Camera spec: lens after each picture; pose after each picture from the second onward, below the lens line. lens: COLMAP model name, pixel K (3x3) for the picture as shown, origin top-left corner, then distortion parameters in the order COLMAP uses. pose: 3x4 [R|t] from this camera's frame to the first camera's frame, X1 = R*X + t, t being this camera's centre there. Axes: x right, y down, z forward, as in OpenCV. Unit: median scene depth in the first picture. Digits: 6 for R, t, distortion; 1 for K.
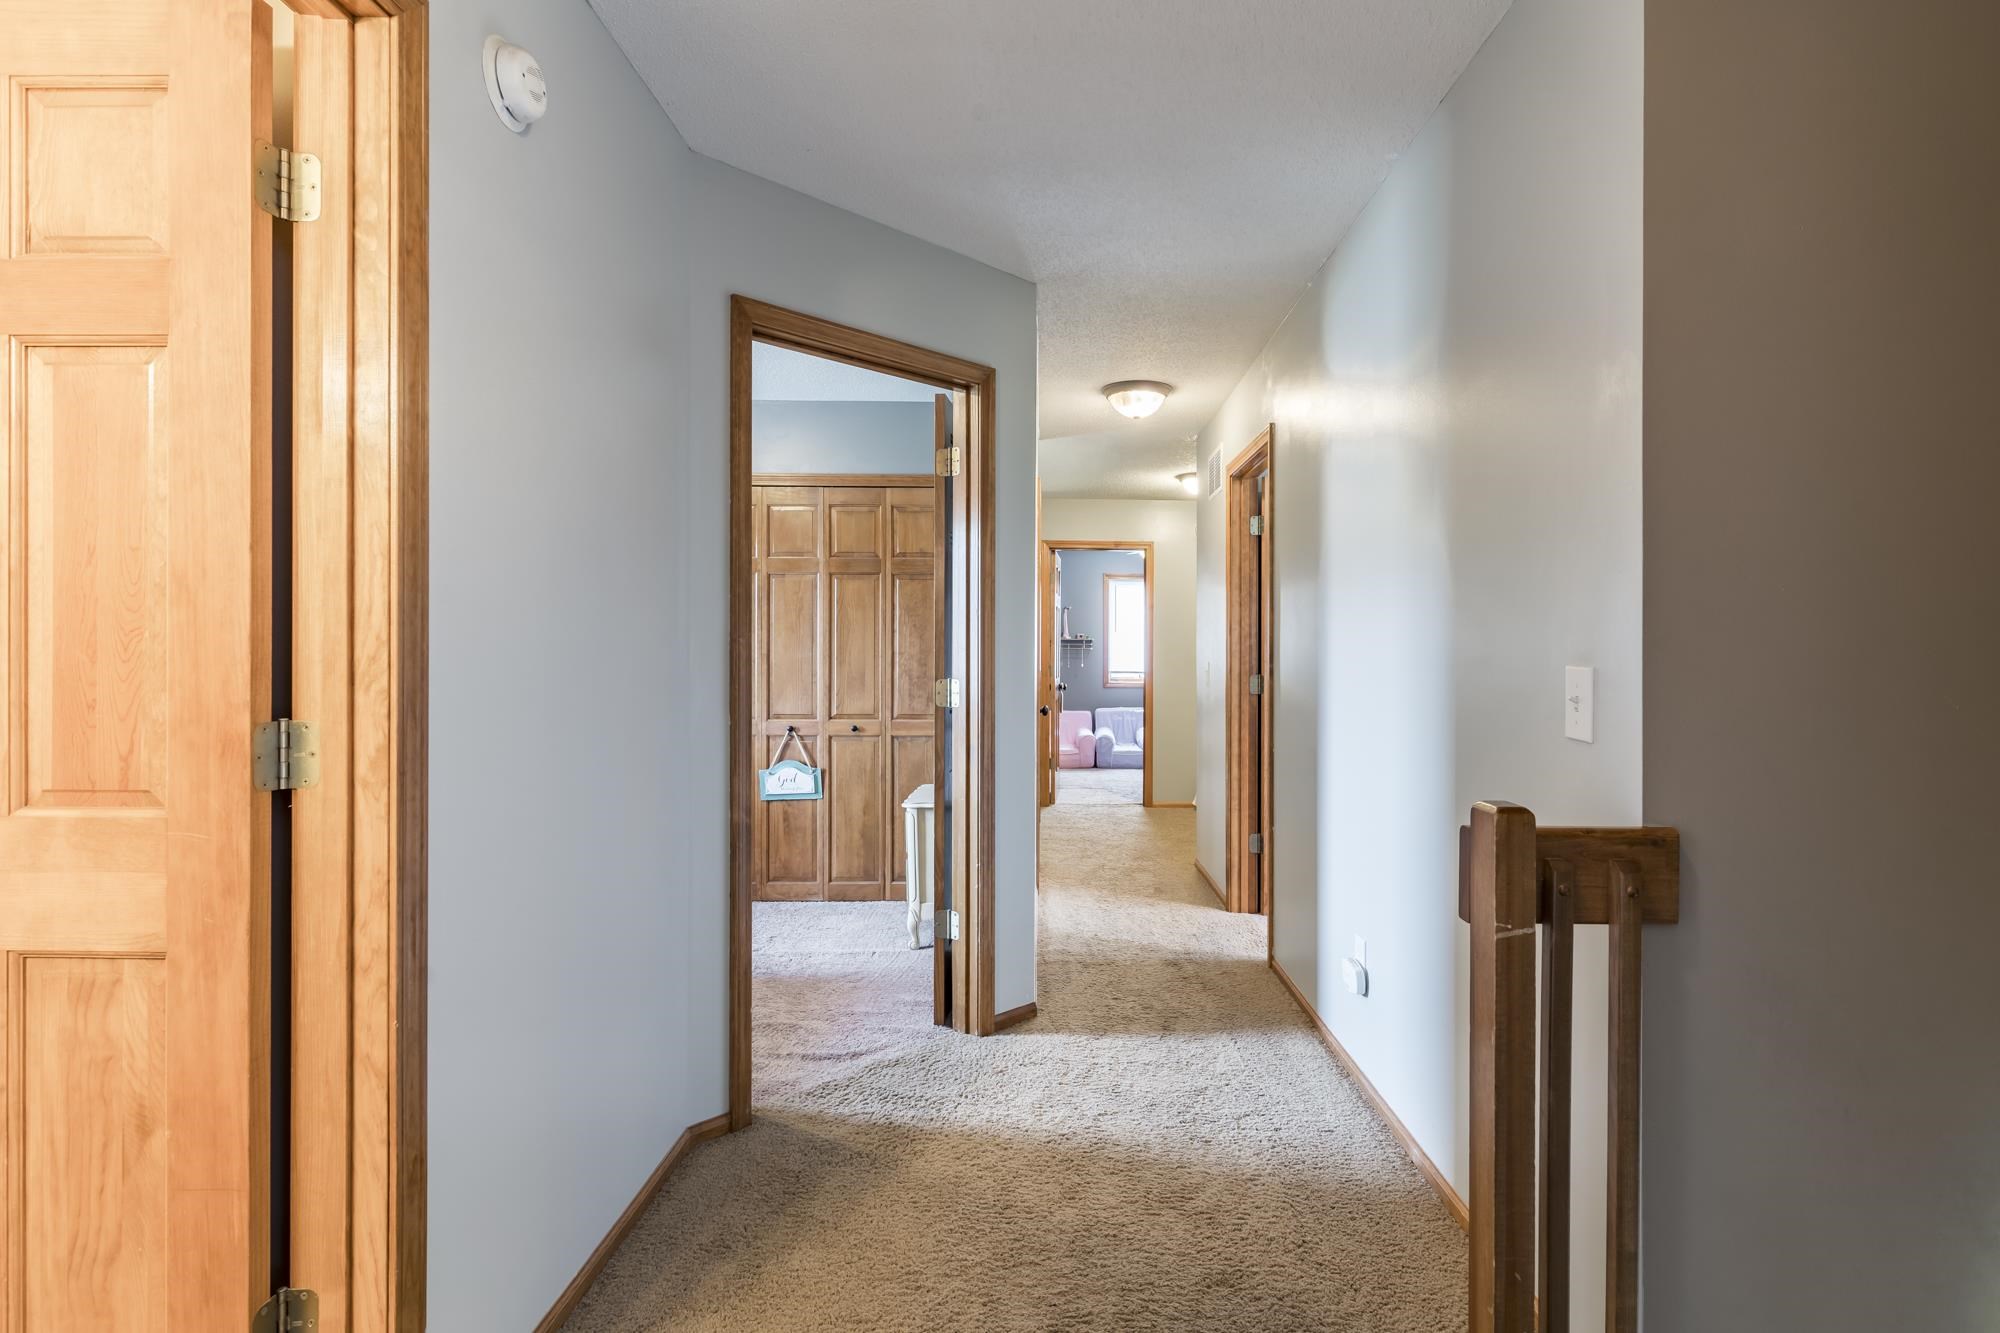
lens RADIAL K [[967.7, 0, 1009.0], [0, 967.7, 659.4], [0, 0, 1]] dist [0.001919, -0.000644]
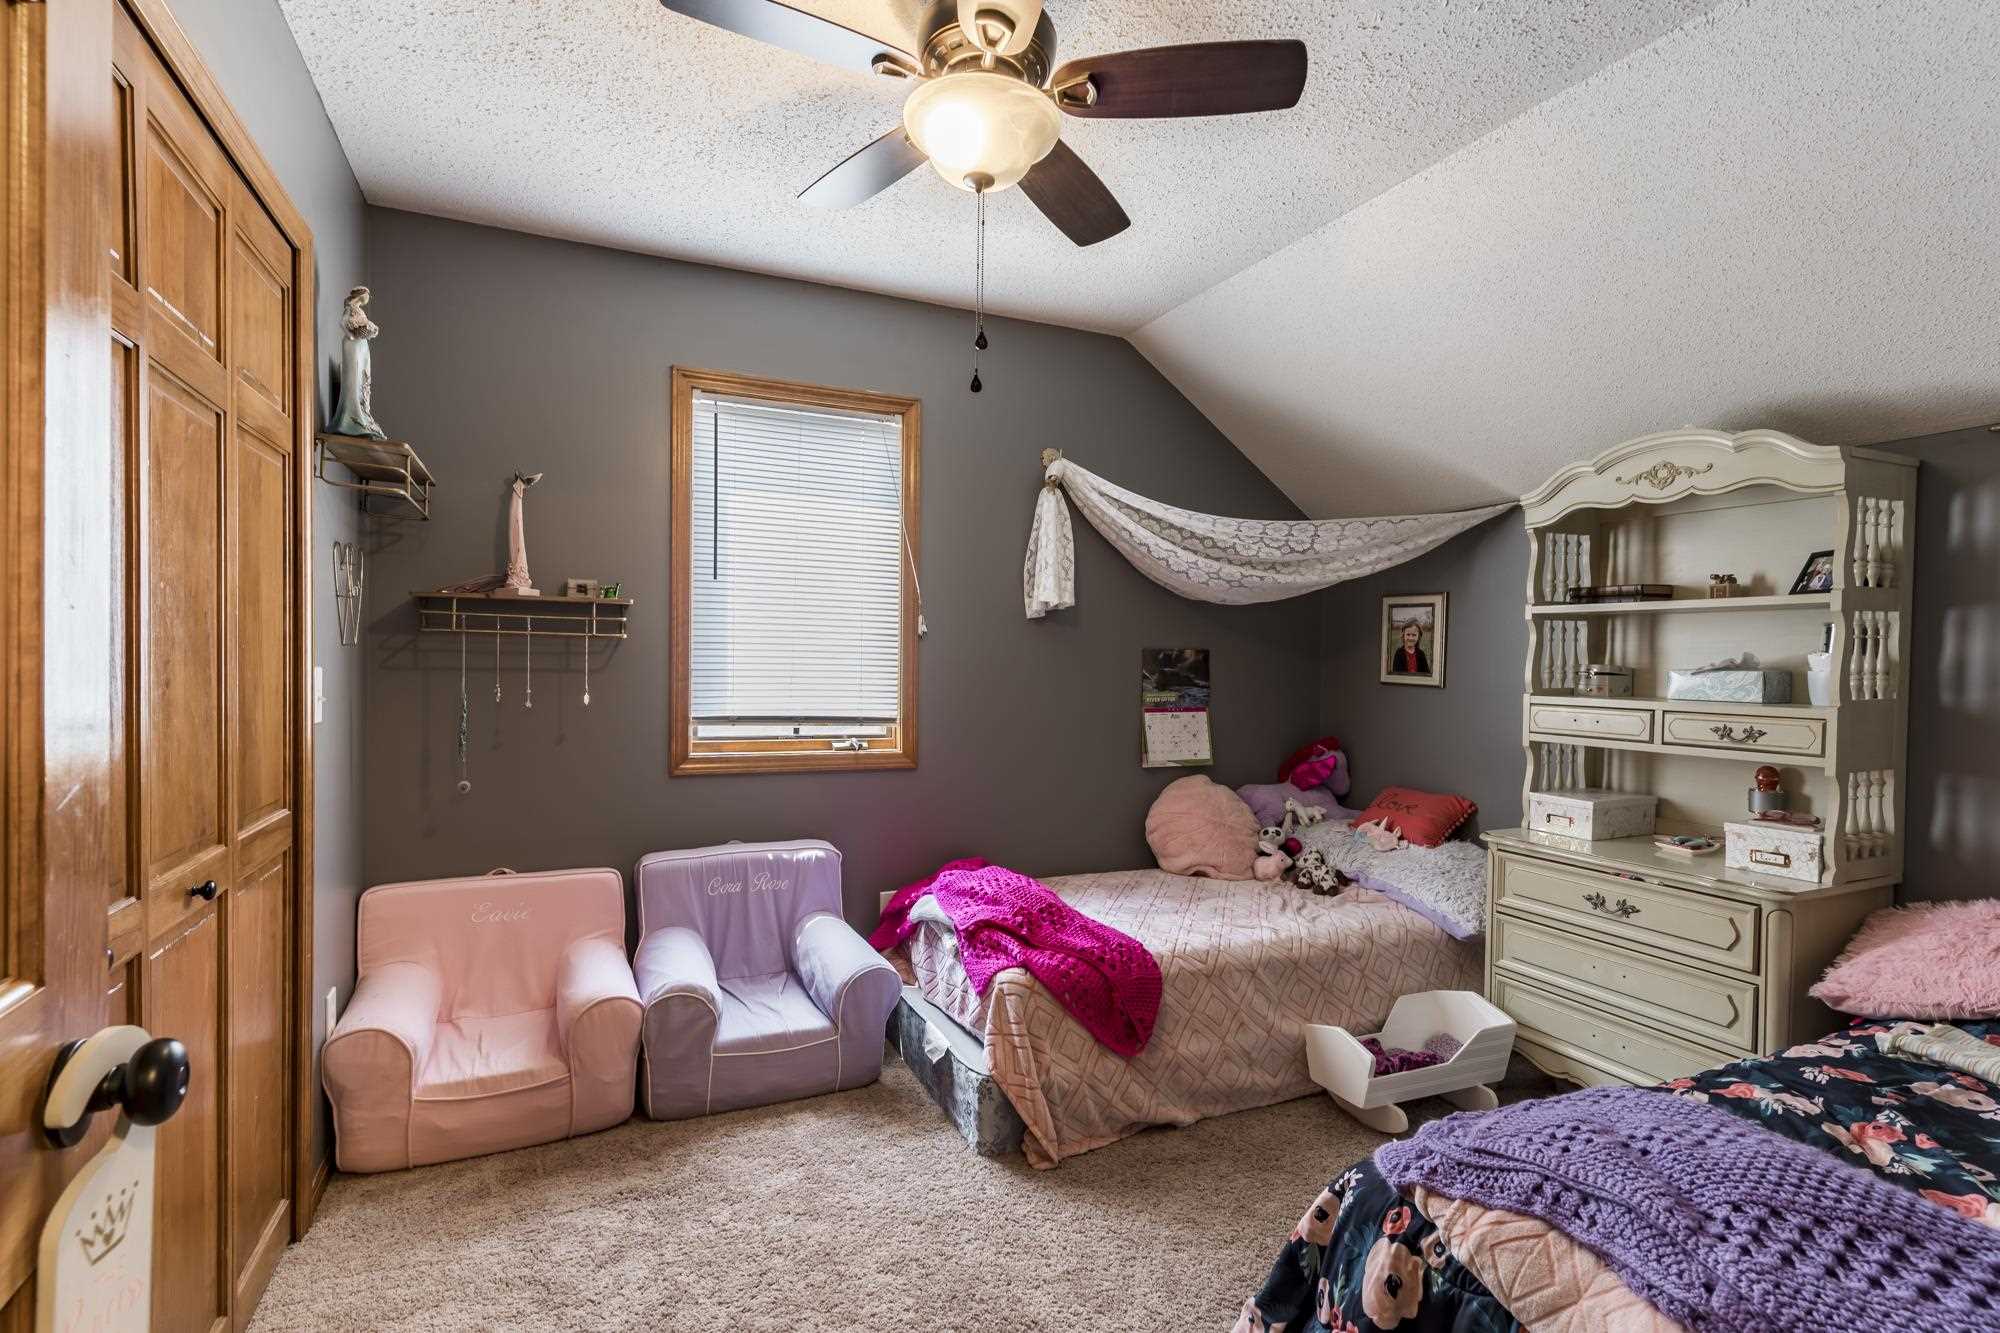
lens RADIAL K [[967.7, 0, 999.5], [0, 967.7, 670.4], [0, 0, 1]] dist [0.001919, -0.000644]
pose [[0.894332, 0.003397, 0.447392, 0.058744], [-0.009079, 0.999903, 0.010557, -0.005080], [-0.447313, -0.013503, 0.894276, 0.721802]]
